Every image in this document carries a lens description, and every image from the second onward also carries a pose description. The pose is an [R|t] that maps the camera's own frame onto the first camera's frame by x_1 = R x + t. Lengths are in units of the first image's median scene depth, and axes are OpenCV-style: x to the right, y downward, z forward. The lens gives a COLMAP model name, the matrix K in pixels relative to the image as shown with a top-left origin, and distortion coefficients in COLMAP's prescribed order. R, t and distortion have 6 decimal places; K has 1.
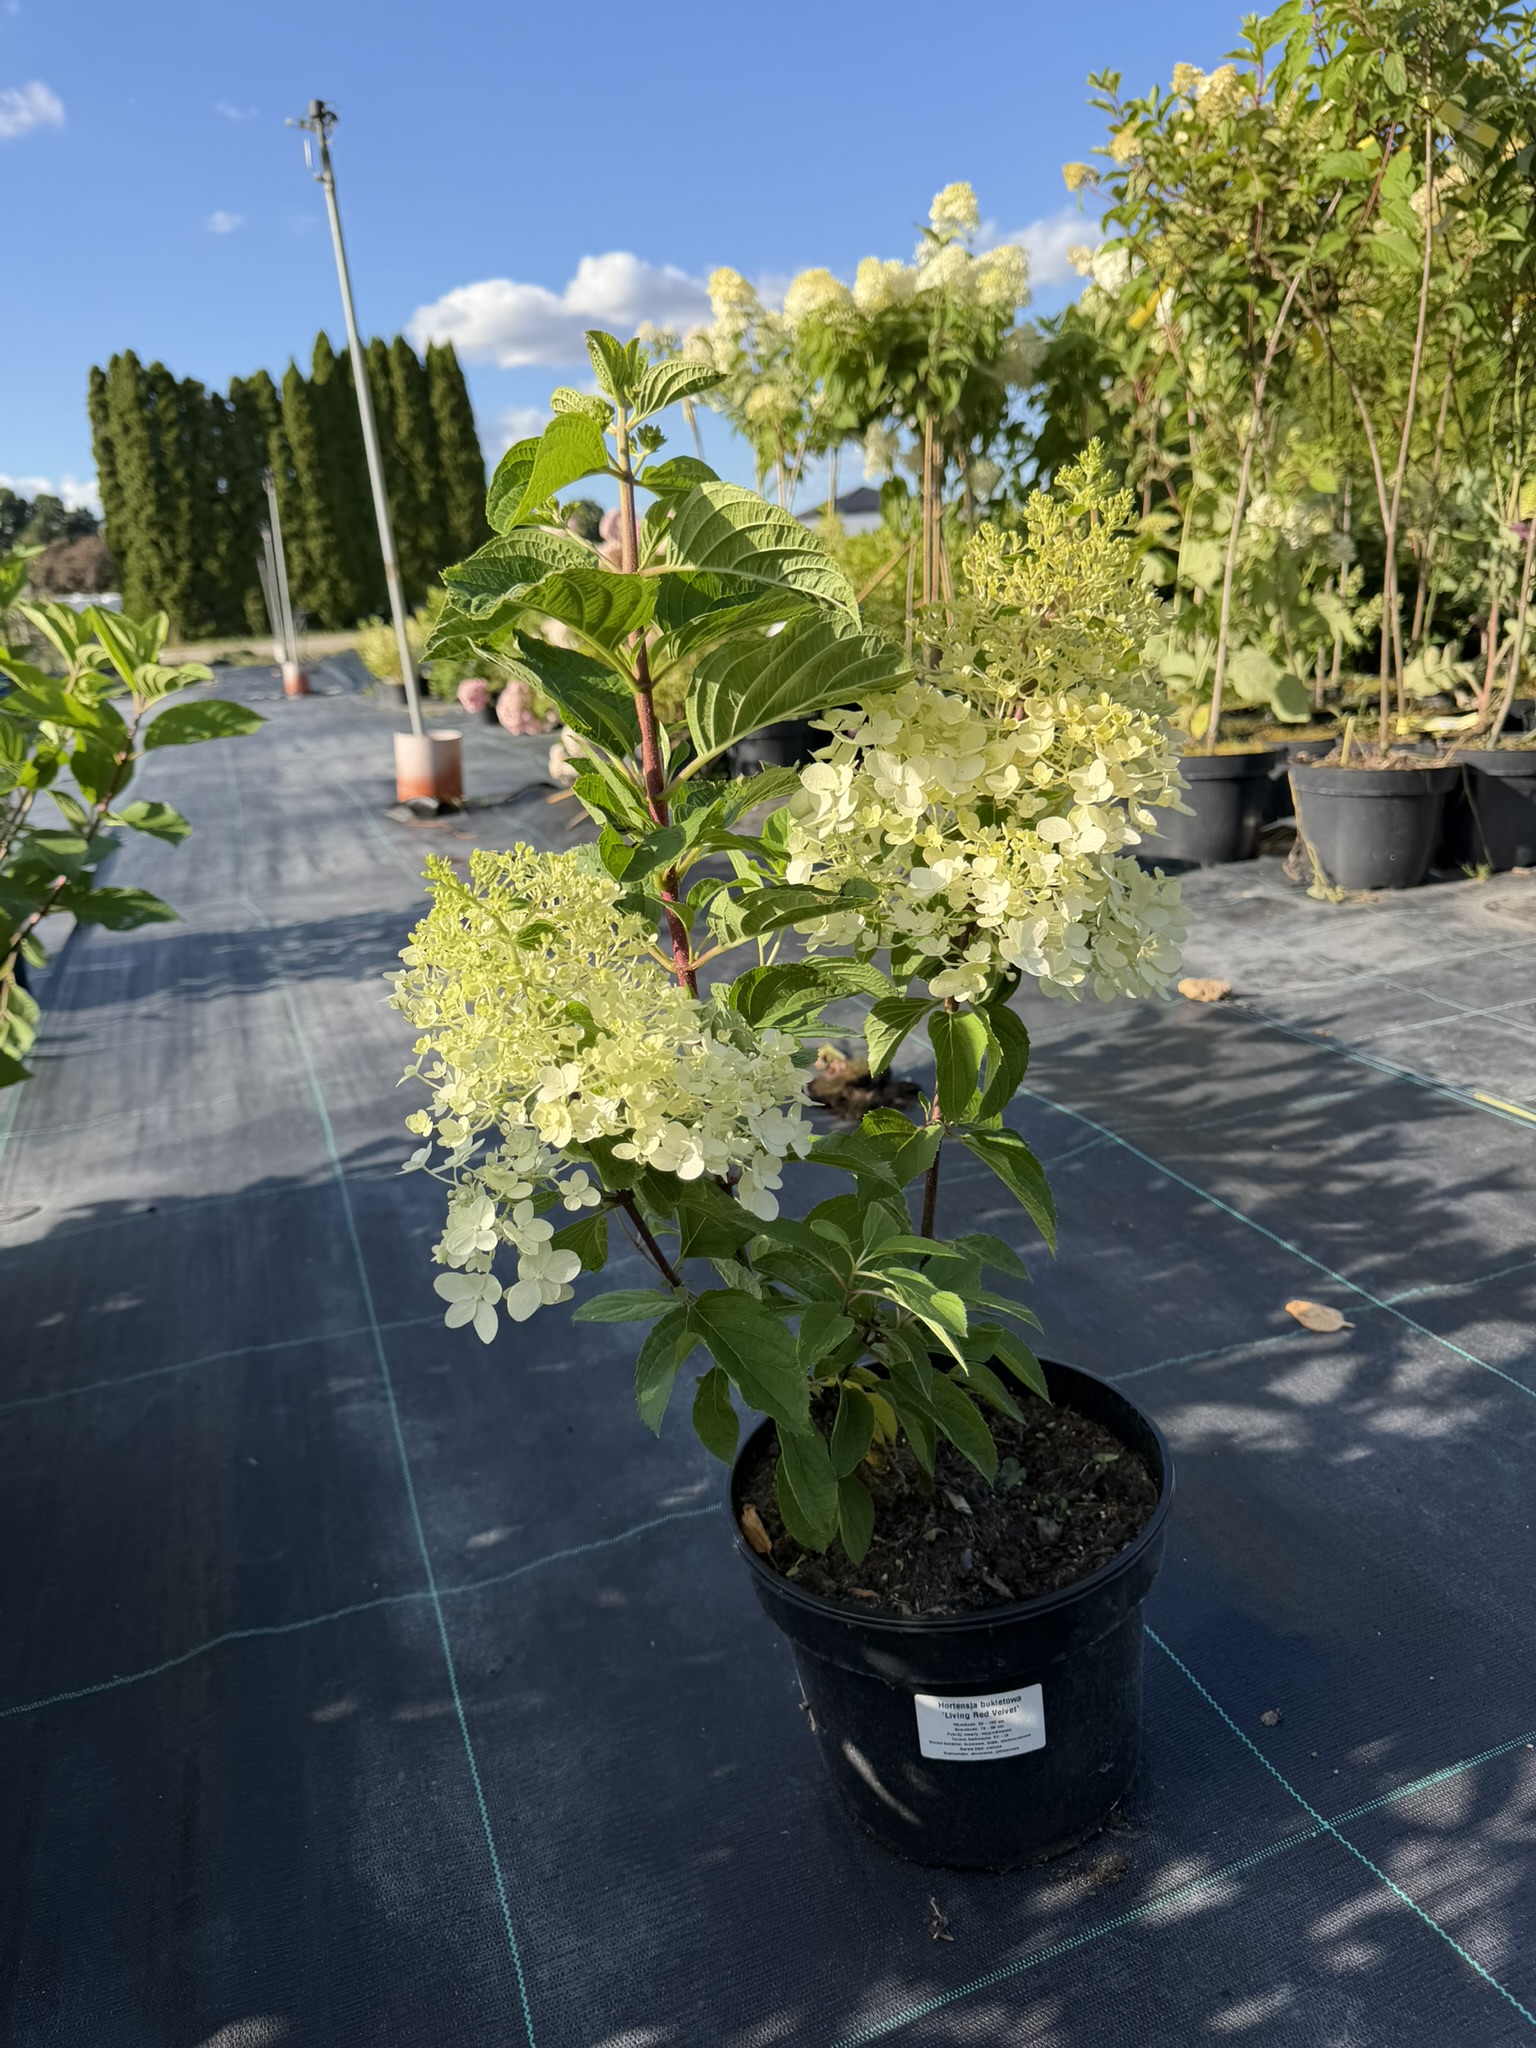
lens RADIAL K [[1429.7, 0, 711.0], [0, 1429.7, 1025.6], [0, 0, 1]] dist [-0.001274, -0.003181]
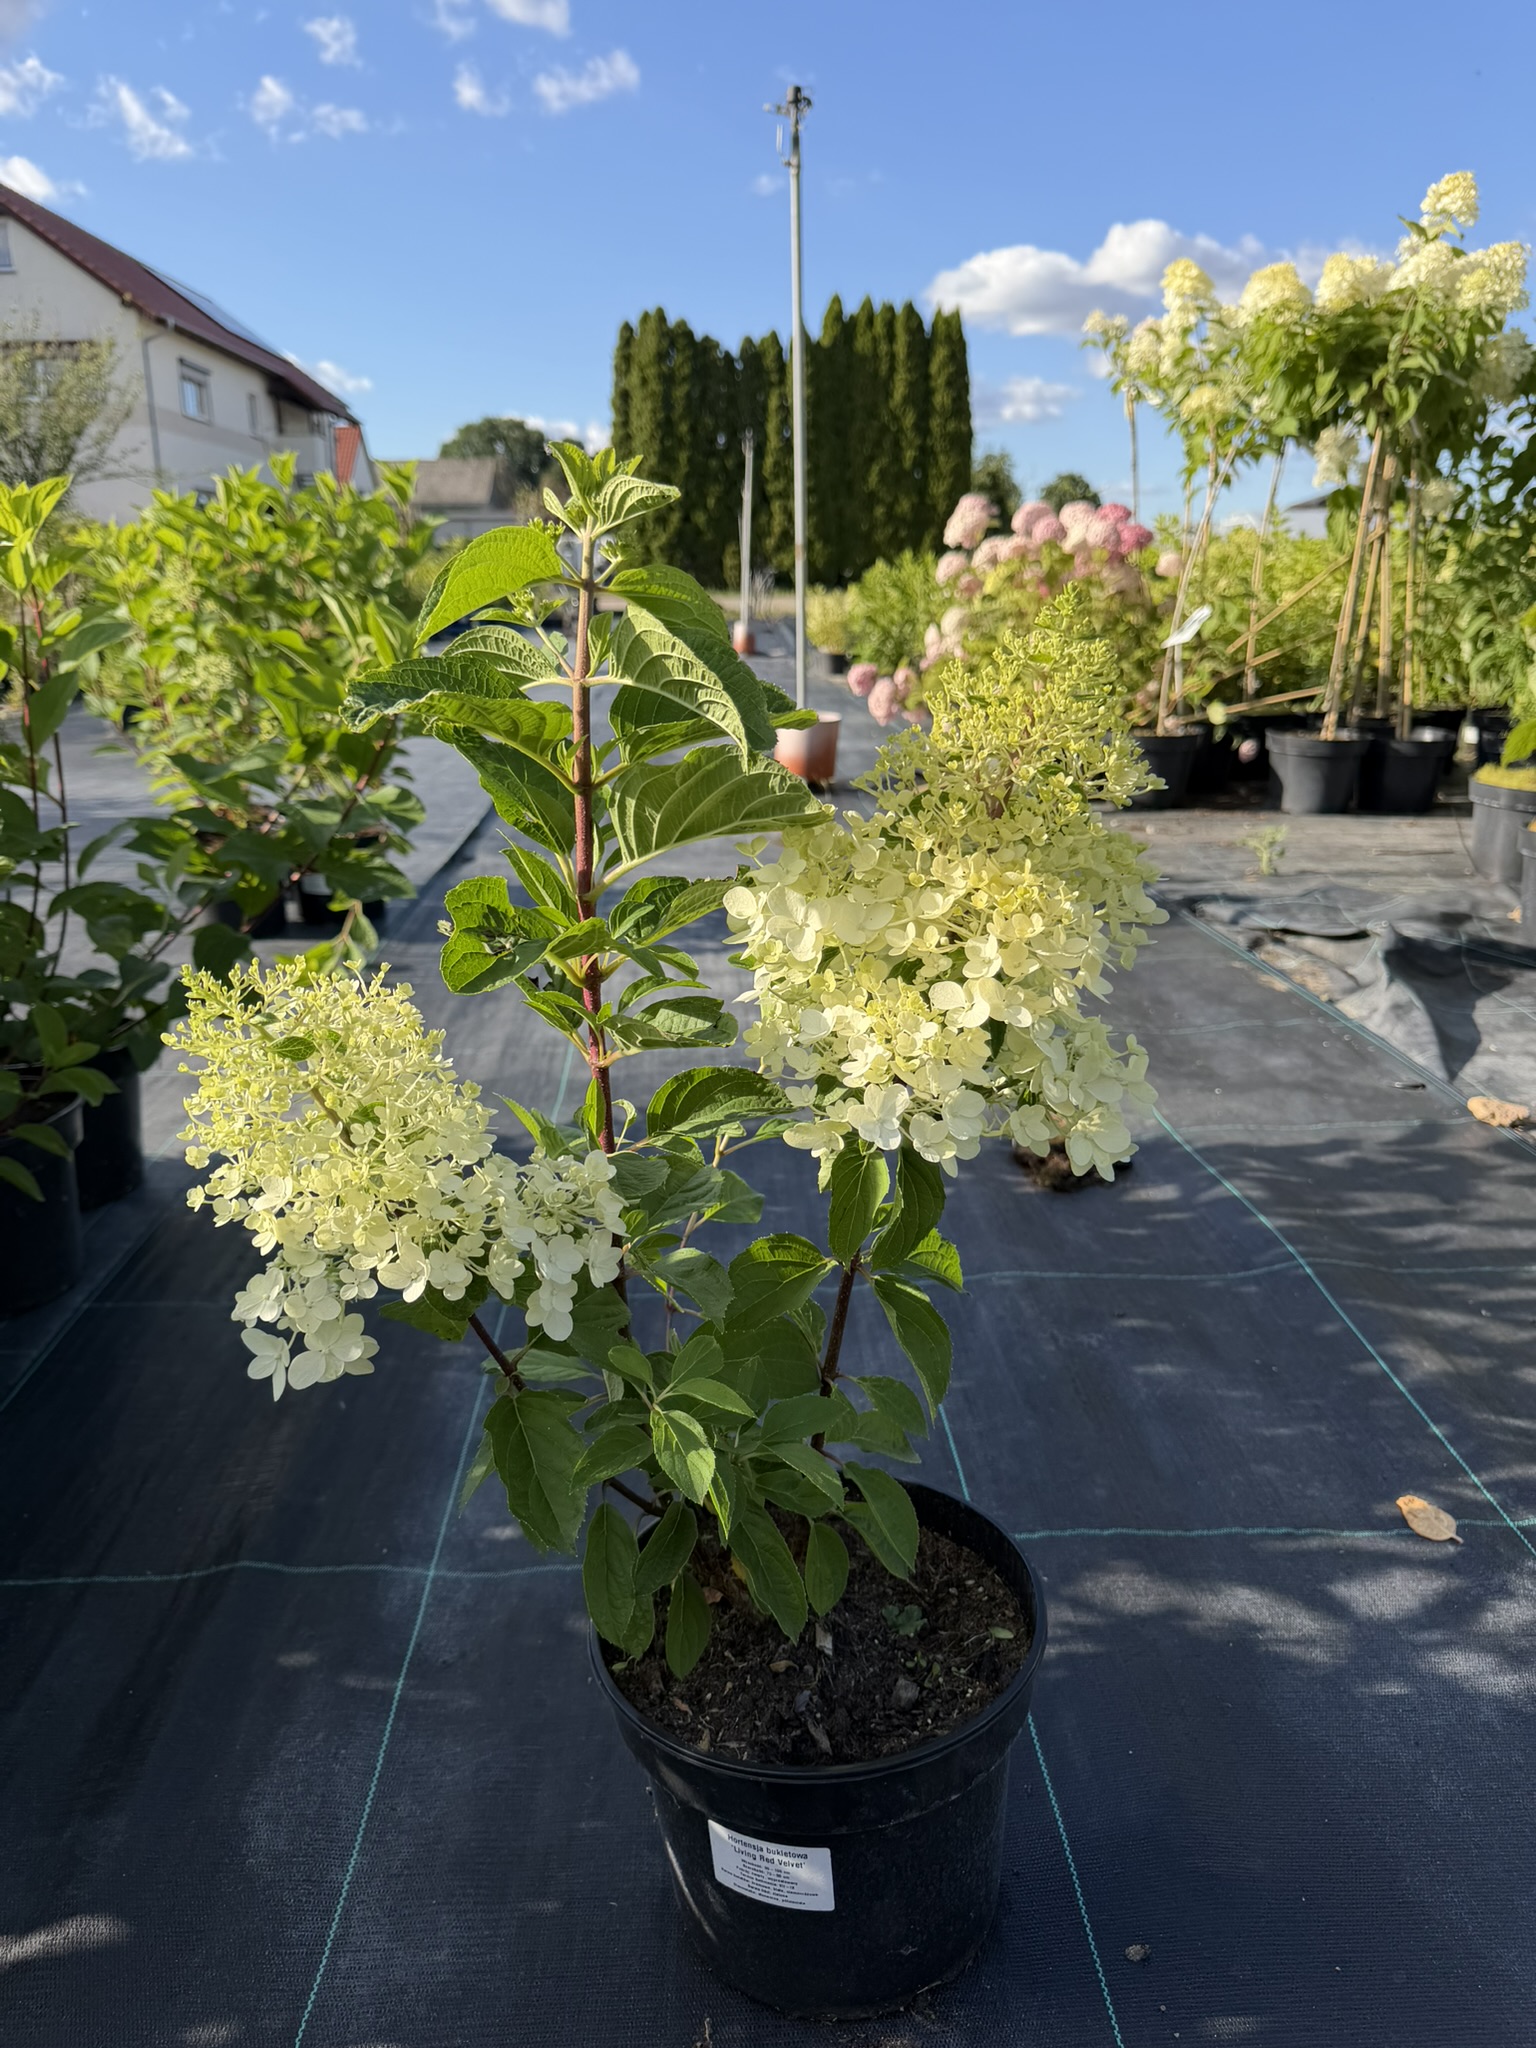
lens RADIAL K [[1417.3, 0, 735.6], [0, 1417.3, 1025.5], [0, 0, 1]] dist [0.000173, -0.005390]
pose [[0.951417, 0.161748, -0.261998, 0.068945], [-0.155441, 0.986830, 0.044763, -0.026578], [0.265788, -0.001863, 0.964030, 0.010576]]
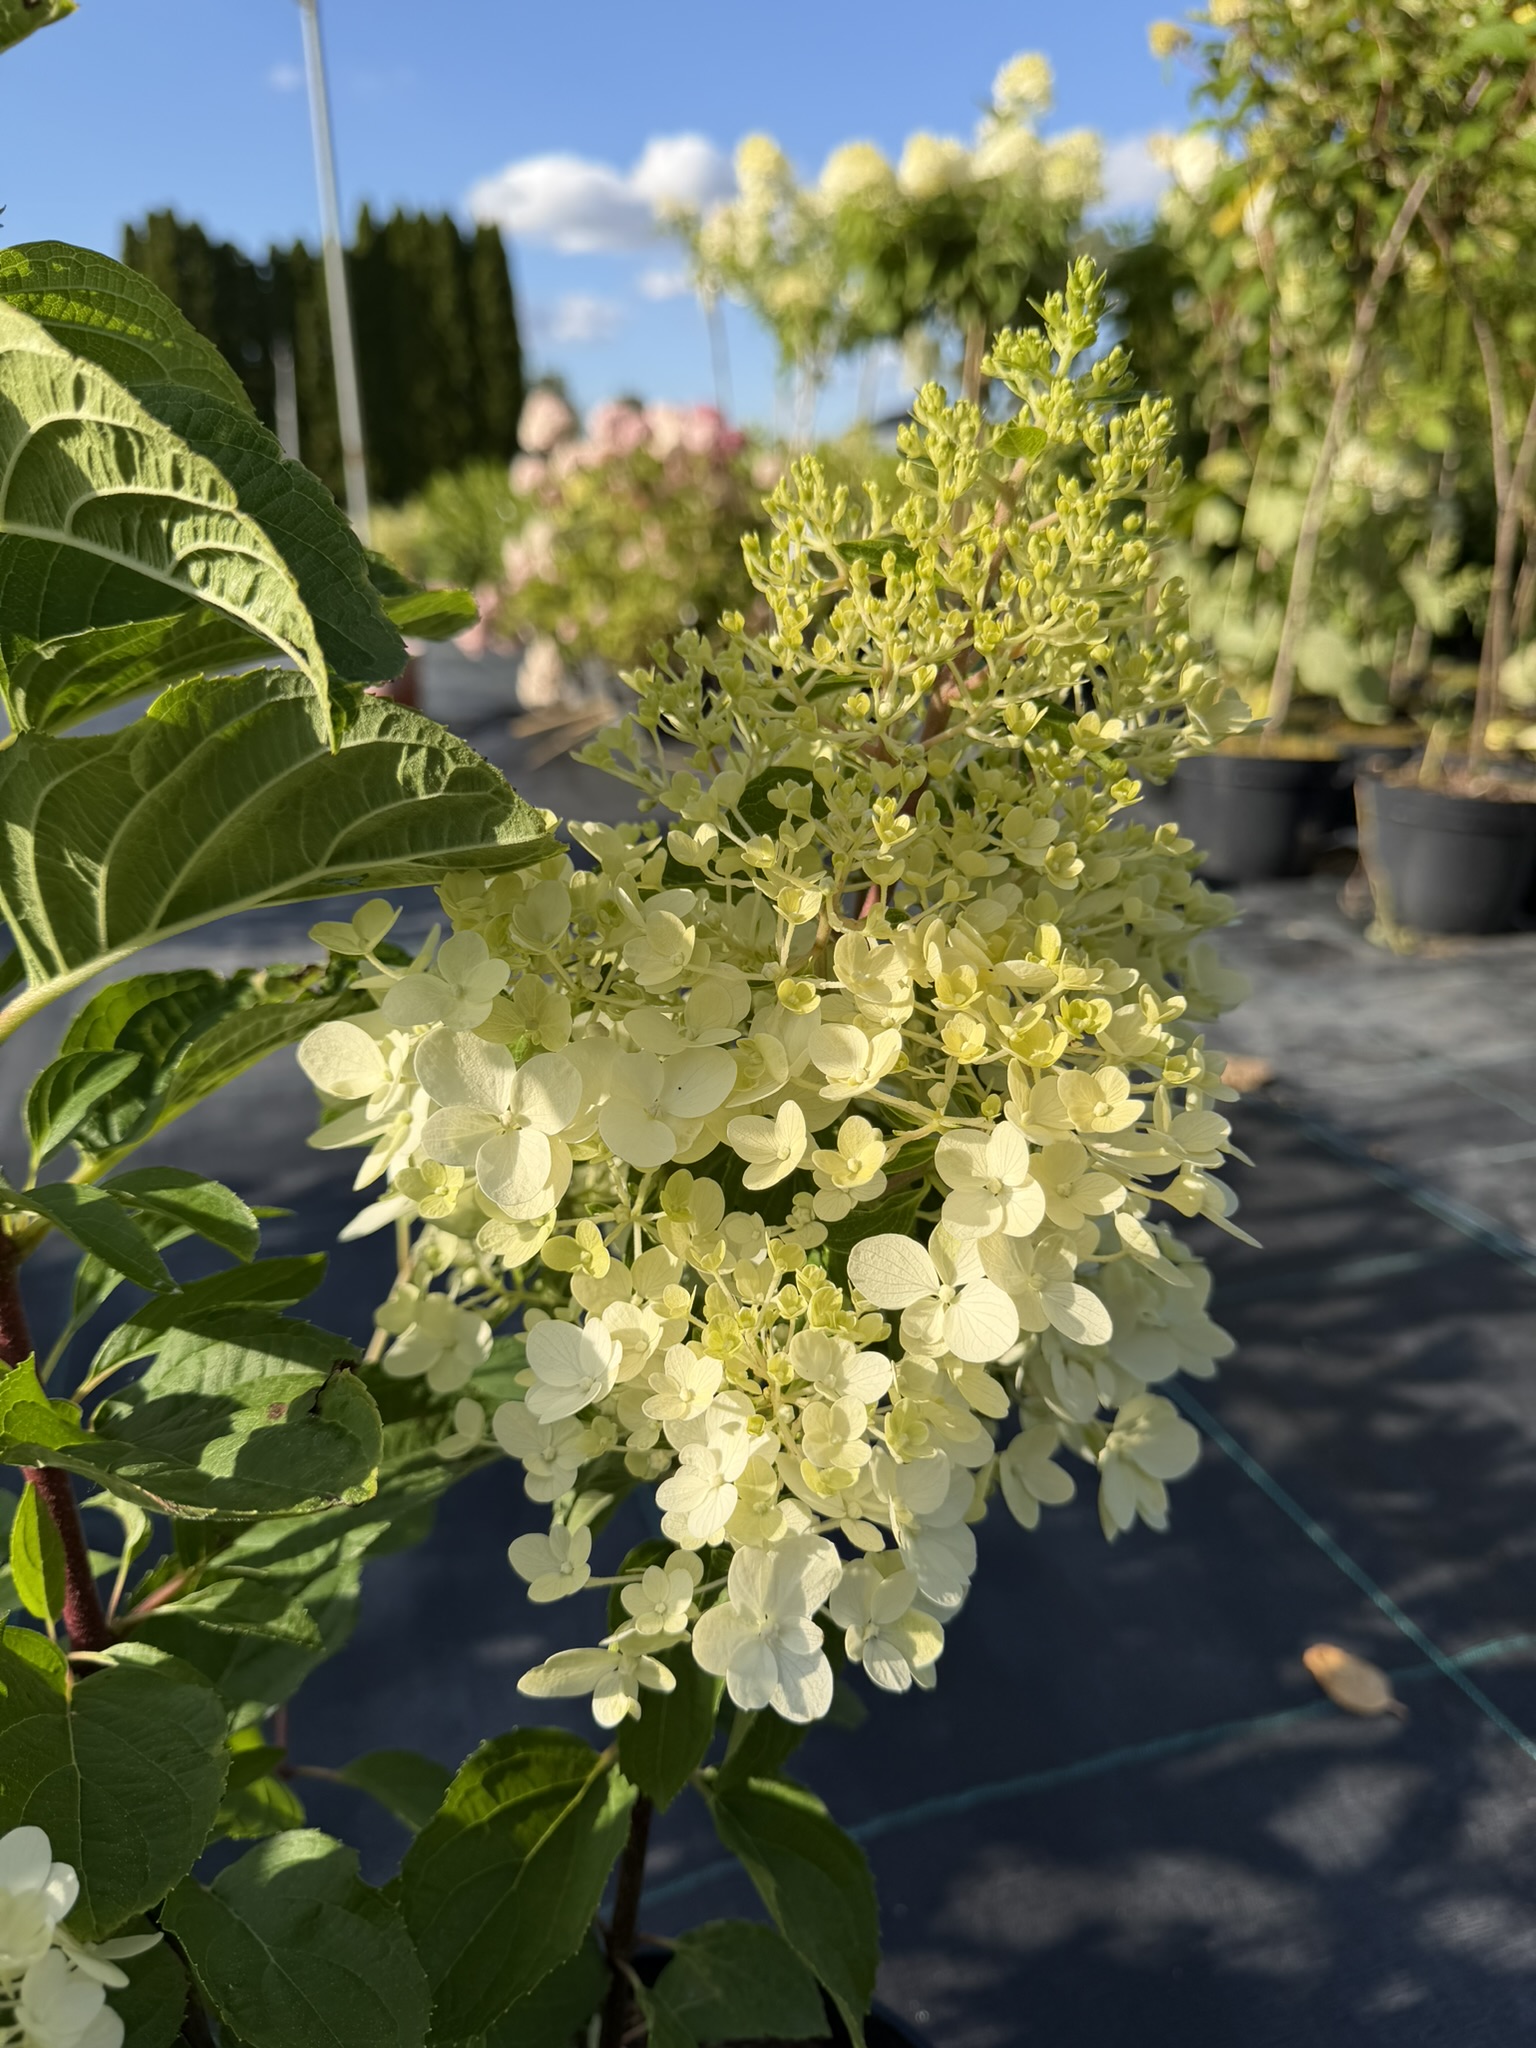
lens RADIAL K [[1461.0, 0, 725.7], [0, 1461.0, 1022.9], [0, 0, 1]] dist [-0.031692, 0.003333]
pose [[0.997158, 0.075316, 0.001613, 0.036659], [-0.075302, 0.995914, 0.049841, -0.042546], [0.002147, -0.049821, 0.998756, 0.117707]]
